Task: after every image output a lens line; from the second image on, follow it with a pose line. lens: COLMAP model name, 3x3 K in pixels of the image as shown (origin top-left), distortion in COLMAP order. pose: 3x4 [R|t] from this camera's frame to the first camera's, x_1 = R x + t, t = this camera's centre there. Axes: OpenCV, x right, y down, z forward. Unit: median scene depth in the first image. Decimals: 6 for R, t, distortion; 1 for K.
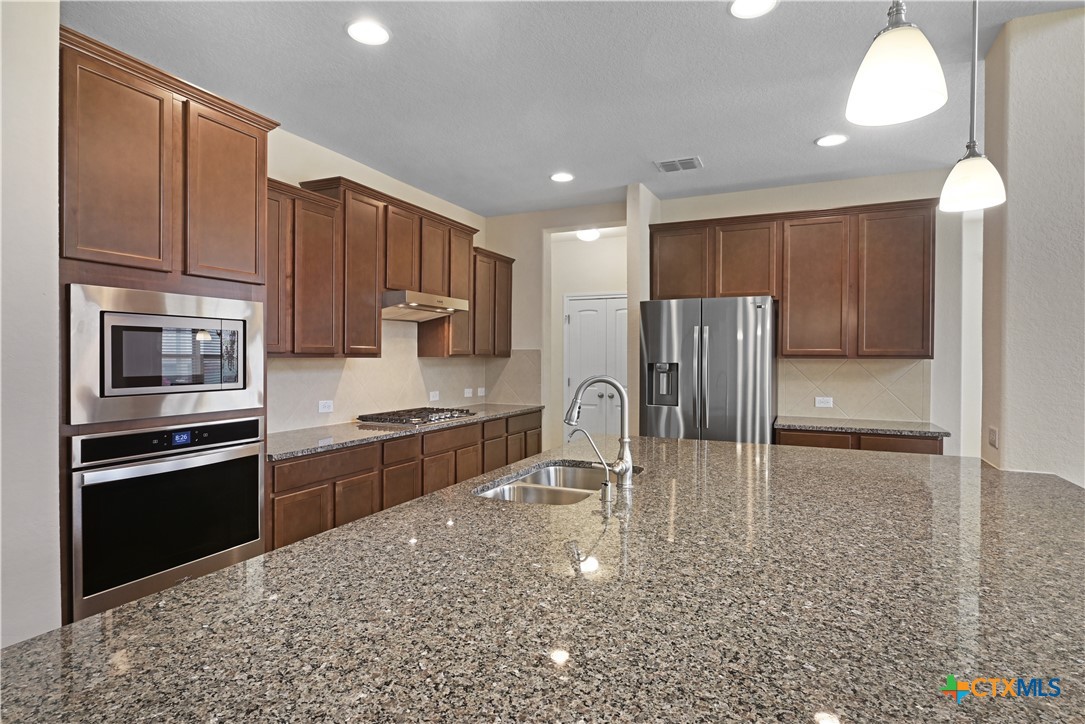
lens RADIAL K [[568.8, 0, 541.8], [0, 568.8, 361.2], [0, 0, 1]] dist [0.000647, -0.000068]
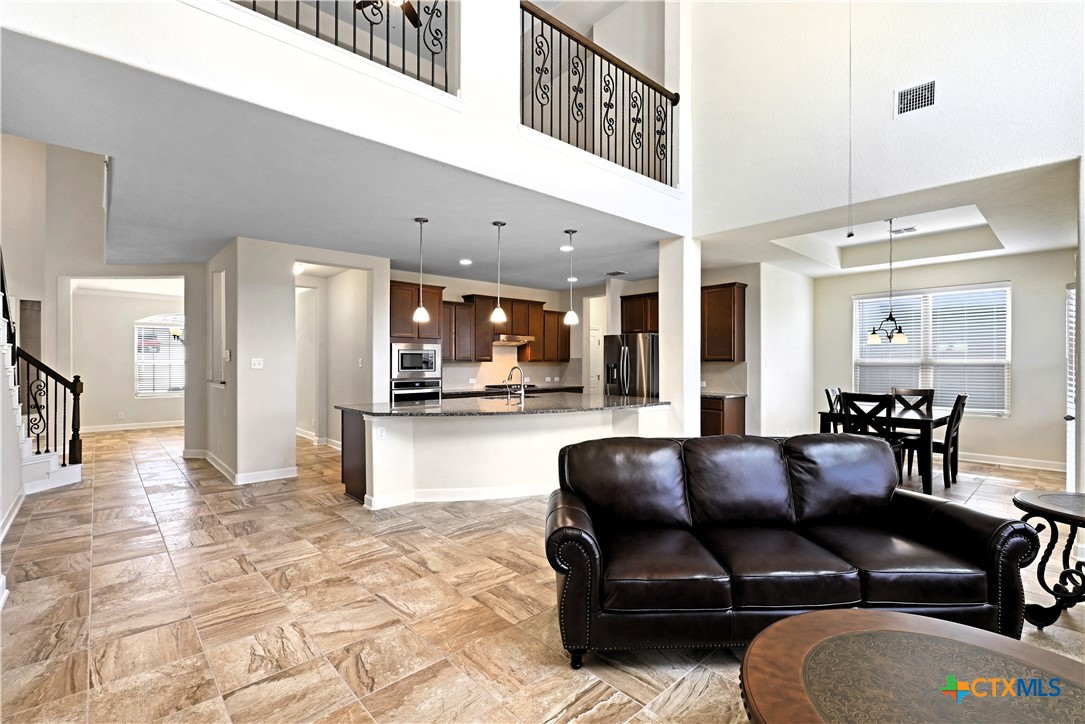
lens RADIAL K [[495.0, 0, 542.2], [0, 495.0, 363.3], [0, 0, 1]] dist [-0.001371, -0.000032]
pose [[0.921710, -0.003865, -0.387860, 0.751905], [0.000295, 0.999957, -0.009262, 0.020192], [0.387879, 0.008422, 0.921672, -0.905105]]
